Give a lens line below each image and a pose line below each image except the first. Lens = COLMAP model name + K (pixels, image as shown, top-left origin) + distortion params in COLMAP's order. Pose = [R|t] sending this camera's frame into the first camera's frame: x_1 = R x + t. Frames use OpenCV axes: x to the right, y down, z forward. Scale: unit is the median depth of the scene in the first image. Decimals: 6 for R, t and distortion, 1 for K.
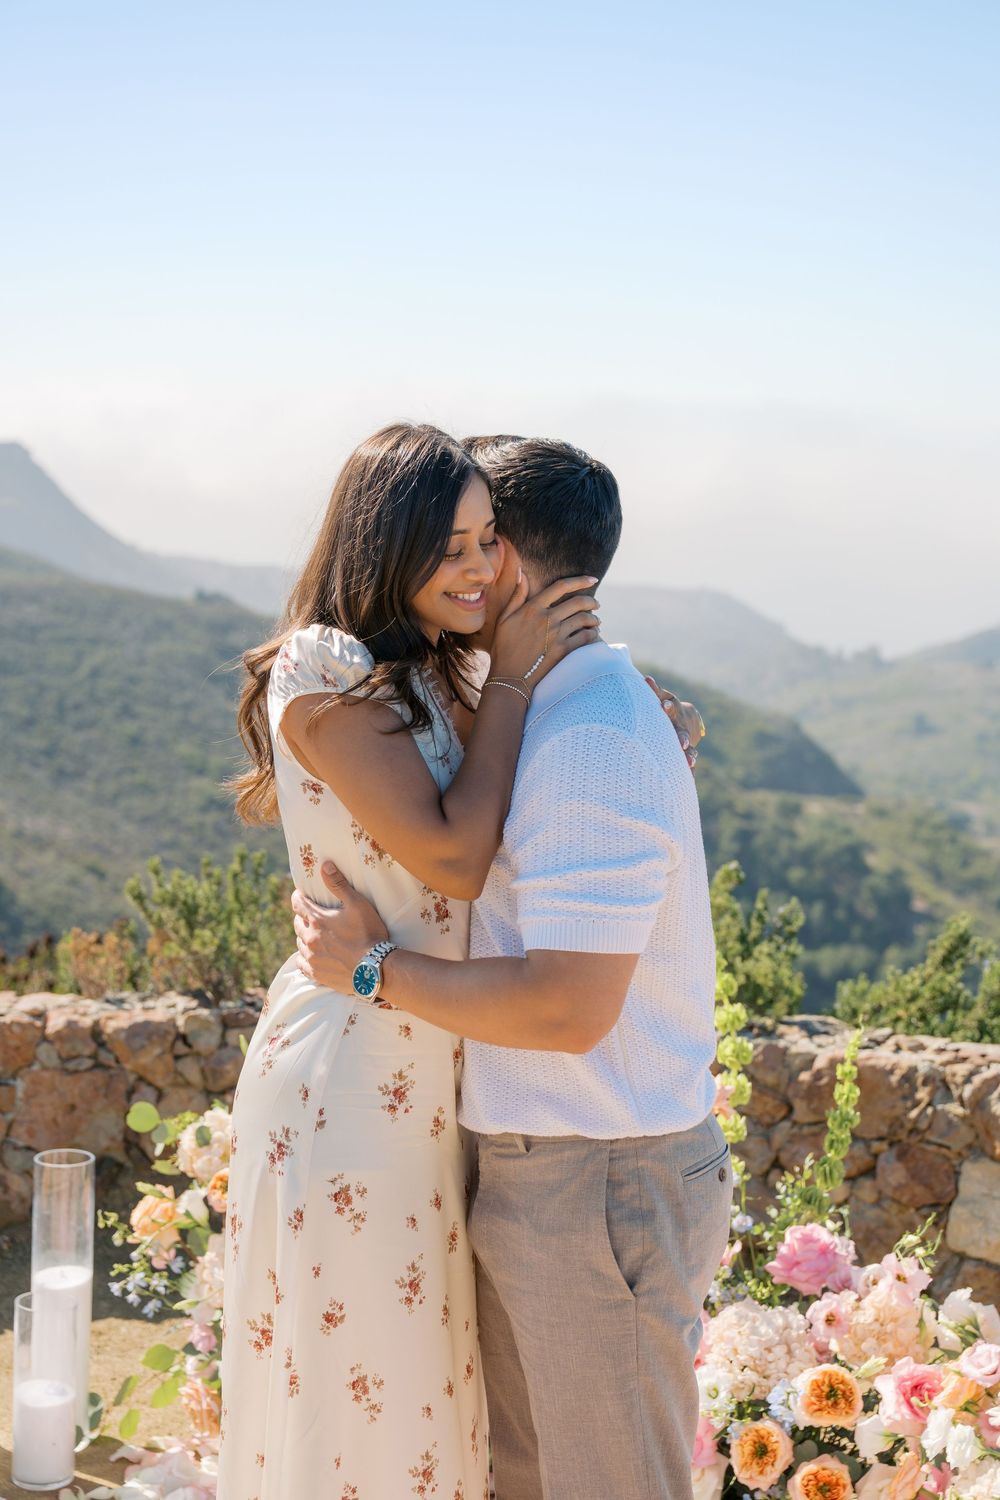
lens RADIAL K [[2360.9, 0, 505.7], [0, 2360.9, 746.1], [0, 0, 1]] dist [0.020728, 0.000000]
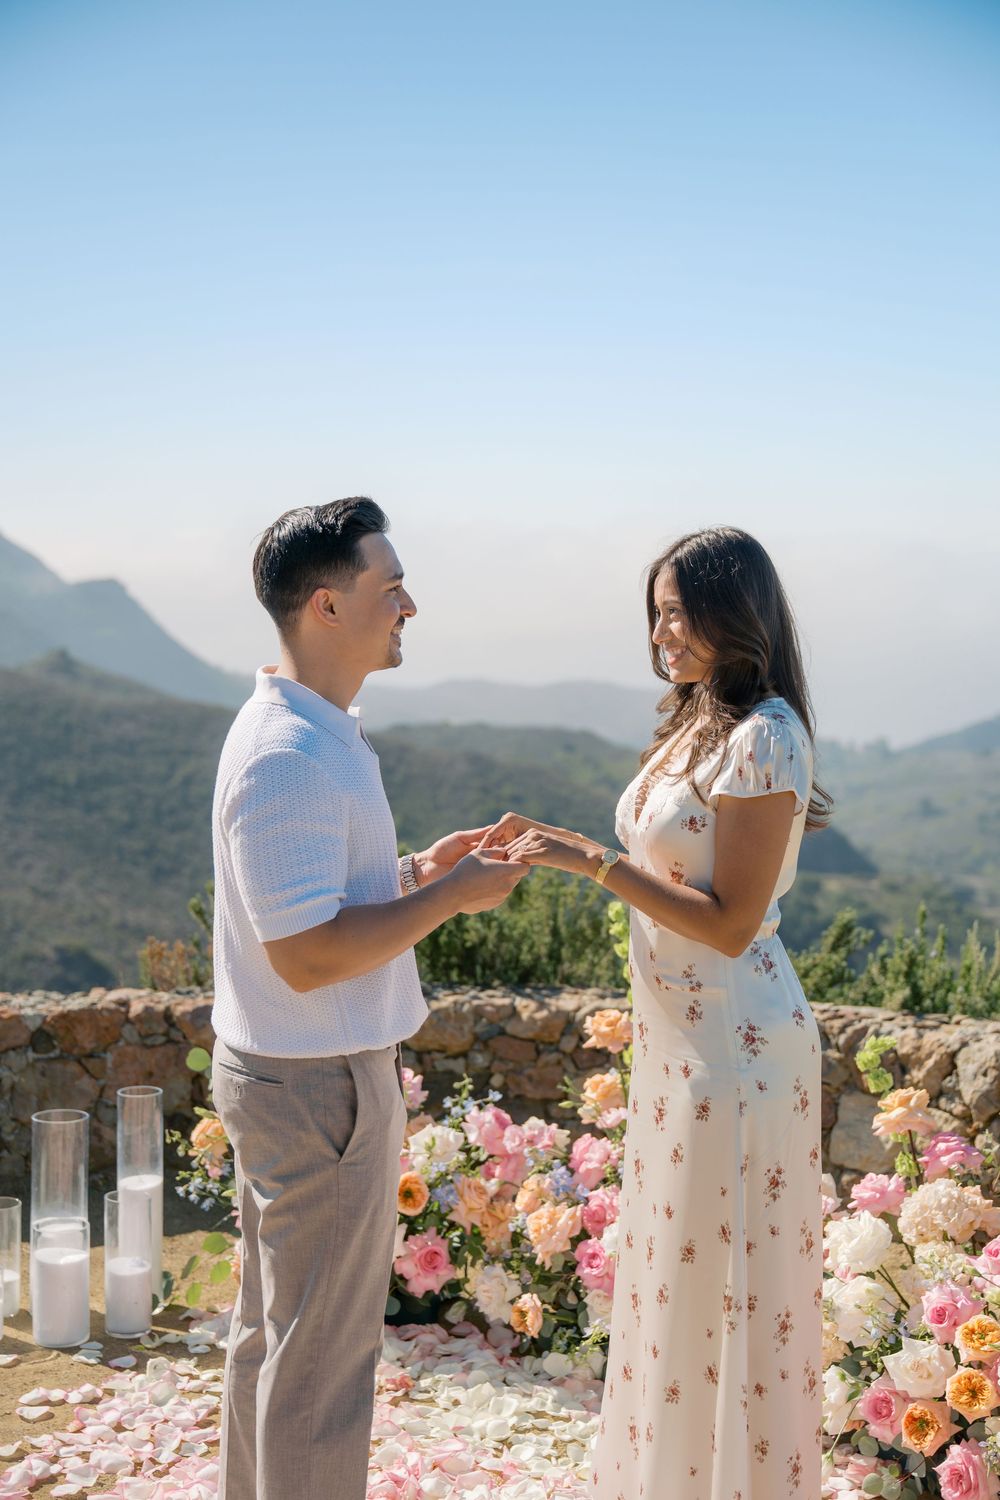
lens RADIAL K [[2111.1, 0, 496.5], [0, 2111.1, 754.8], [0, 0, 1]] dist [0.005374, 0.000000]
pose [[0.999258, -0.028027, -0.026420, 0.039640], [0.026965, 0.998845, -0.039764, 0.029855], [0.027504, 0.039022, 0.998860, -0.147511]]
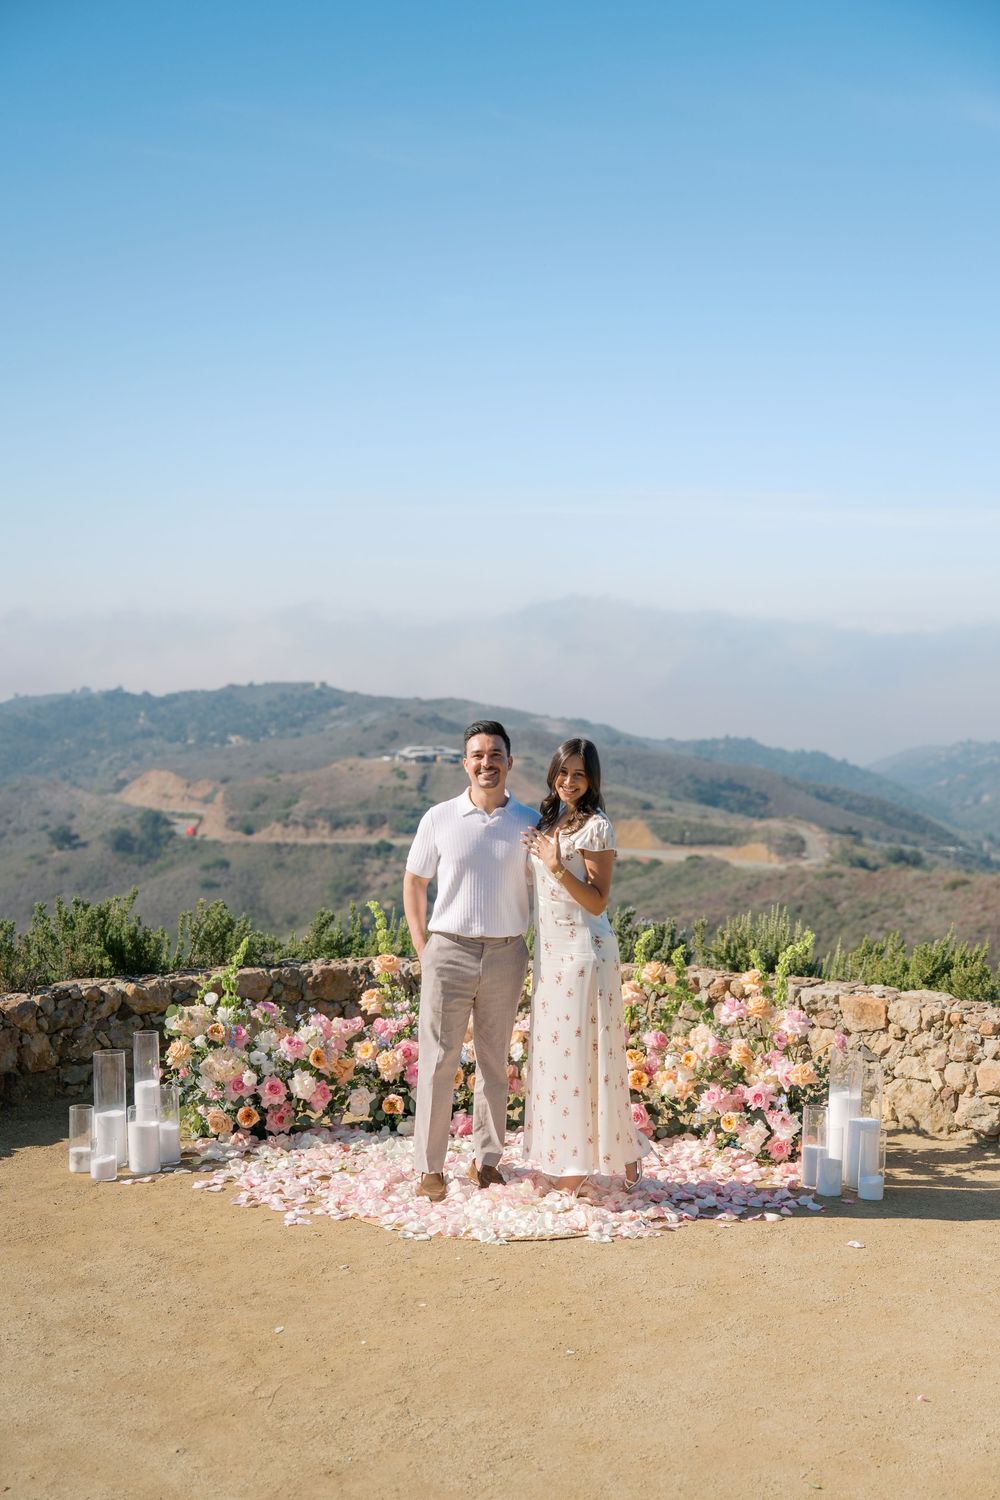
lens RADIAL K [[2006.8, 0, 474.0], [0, 2006.8, 773.9], [0, 0, 1]] dist [0.001598, 0.000000]
pose [[0.784670, -0.077531, 0.615047, -0.899209], [0.108087, 0.994062, -0.012587, -0.016845], [-0.610418, 0.076356, 0.788390, -0.628814]]
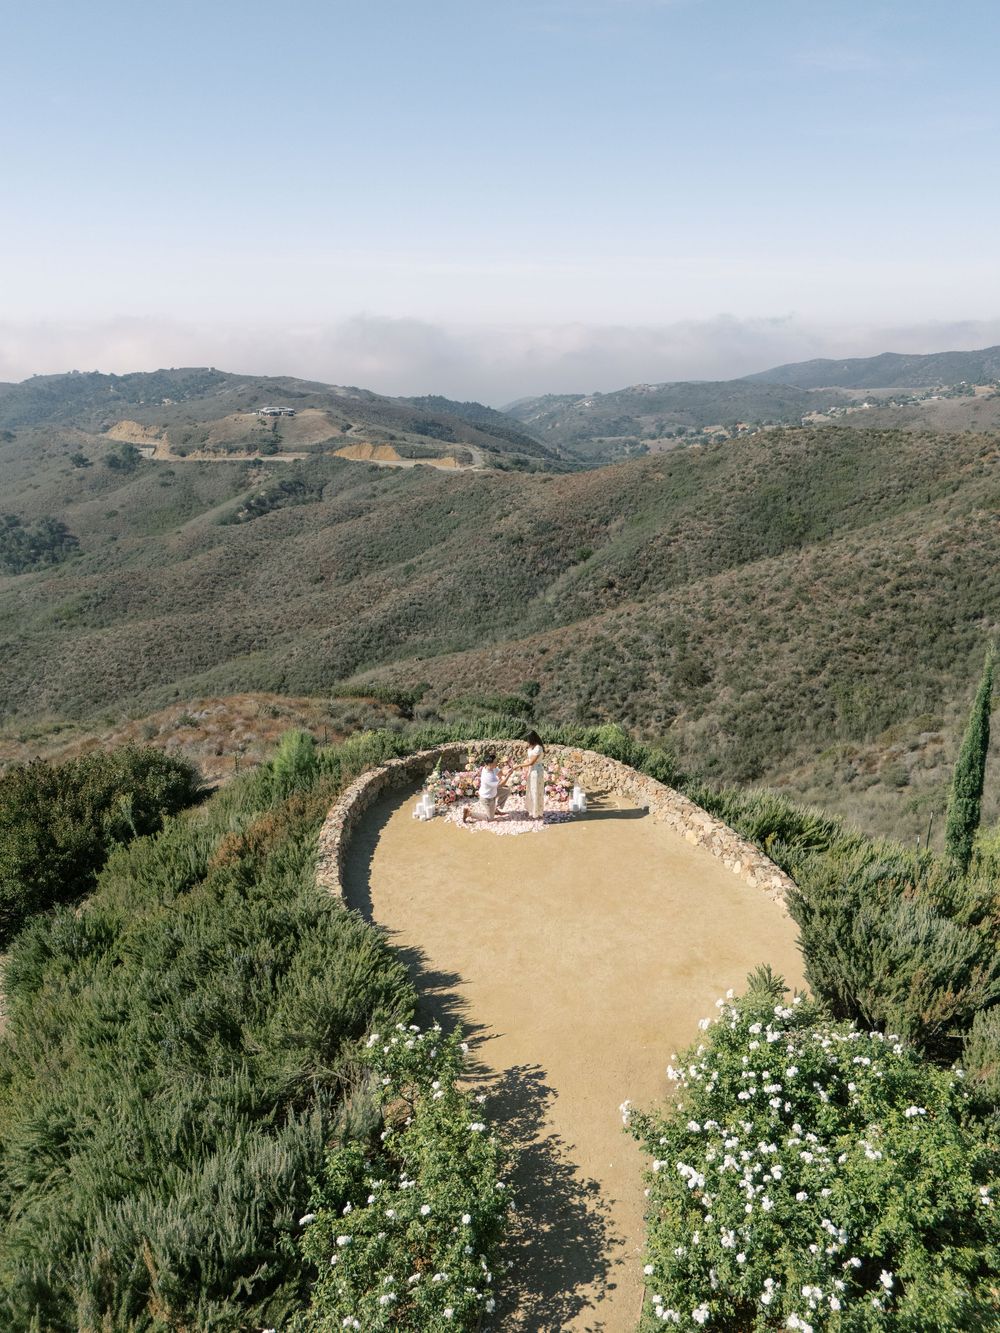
lens RADIAL K [[1001.4, 0, 497.9], [0, 1001.4, 667.6], [0, 0, 1]] dist [0.061073, -0.006527]
pose [[0.650468, -0.276182, 0.707541, -2.363639], [0.127426, 0.958025, 0.256808, -1.133272], [-0.748768, -0.076887, 0.658358, -1.696612]]
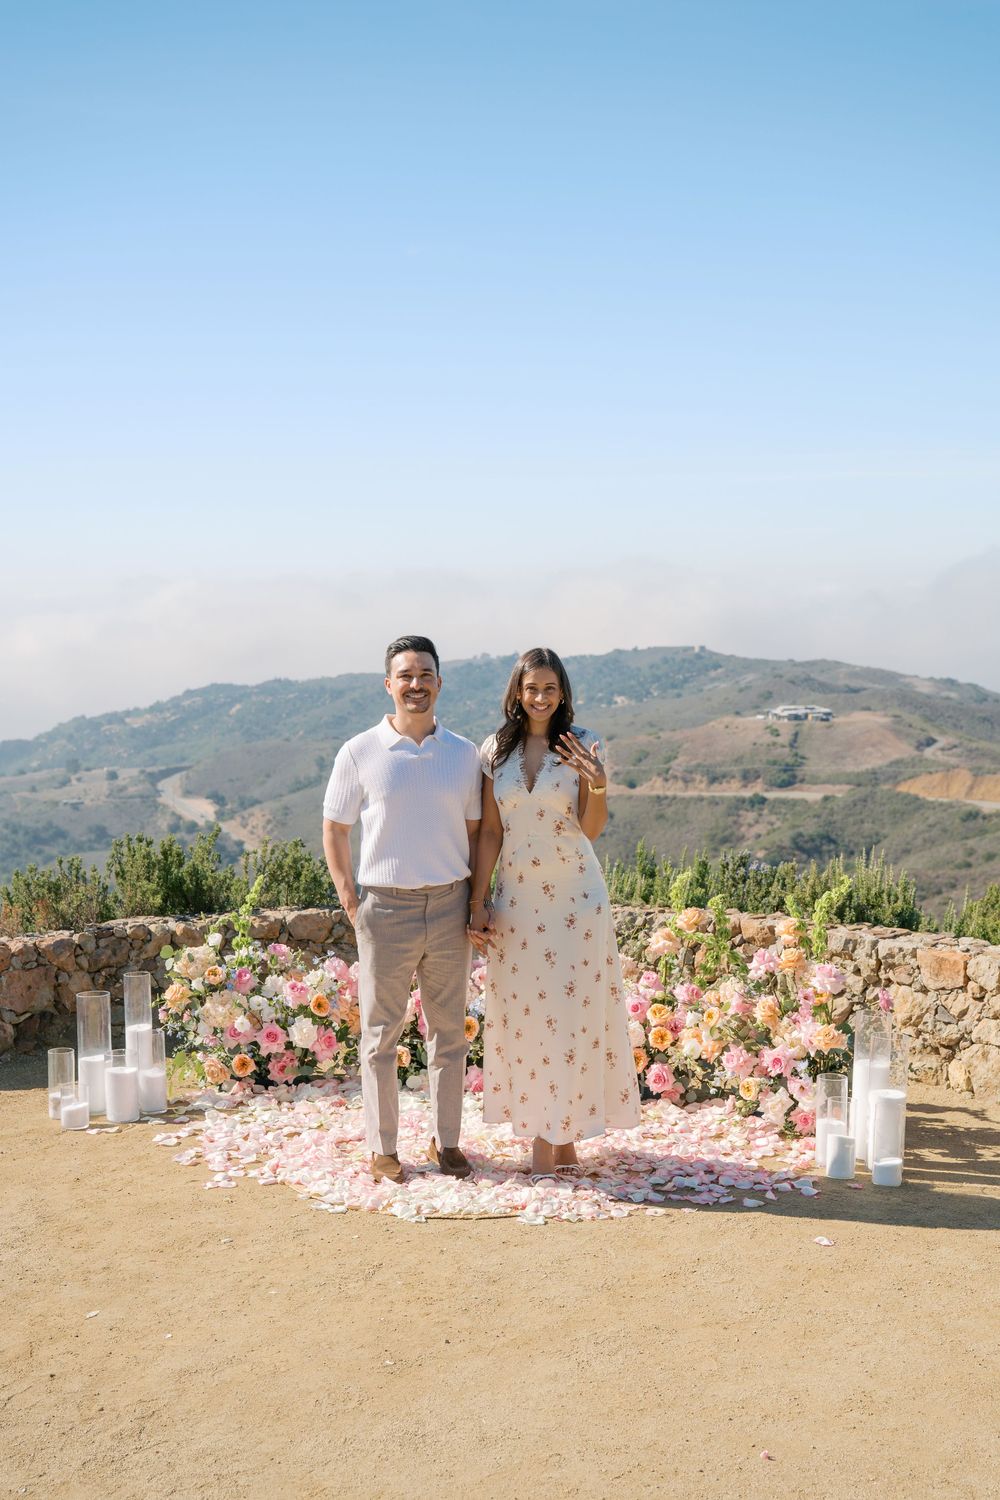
lens RADIAL K [[1859.0, 0, 489.3], [0, 1859.0, 741.1], [0, 0, 1]] dist [-0.000906, 0.000000]
pose [[0.886898, -0.082348, 0.454567, -0.531360], [0.106821, 0.993873, -0.028370, 0.031921], [-0.449446, 0.073718, 0.890261, -0.582978]]
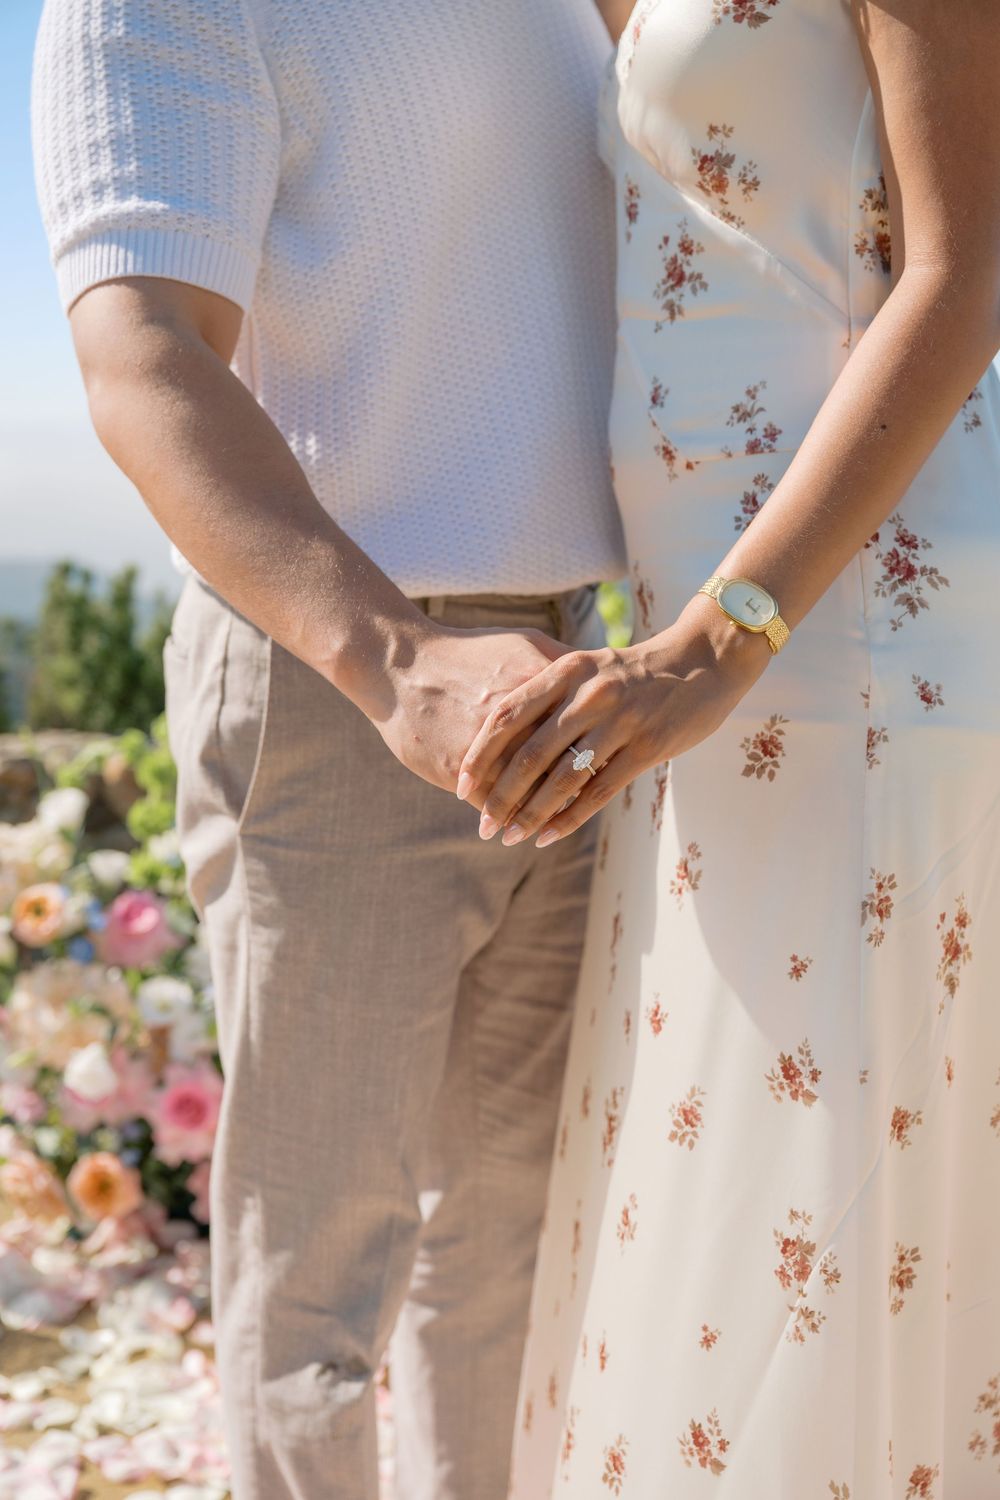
lens RADIAL K [[1859.0, 0, 486.2], [0, 1859.0, 736.0], [0, 0, 1]] dist [-0.000906, 0.000000]
pose [[0.951157, -0.085712, 0.296570, -0.119818], [0.075547, 0.996100, 0.045587, 0.086700], [-0.299320, -0.020956, 0.953922, 0.284168]]
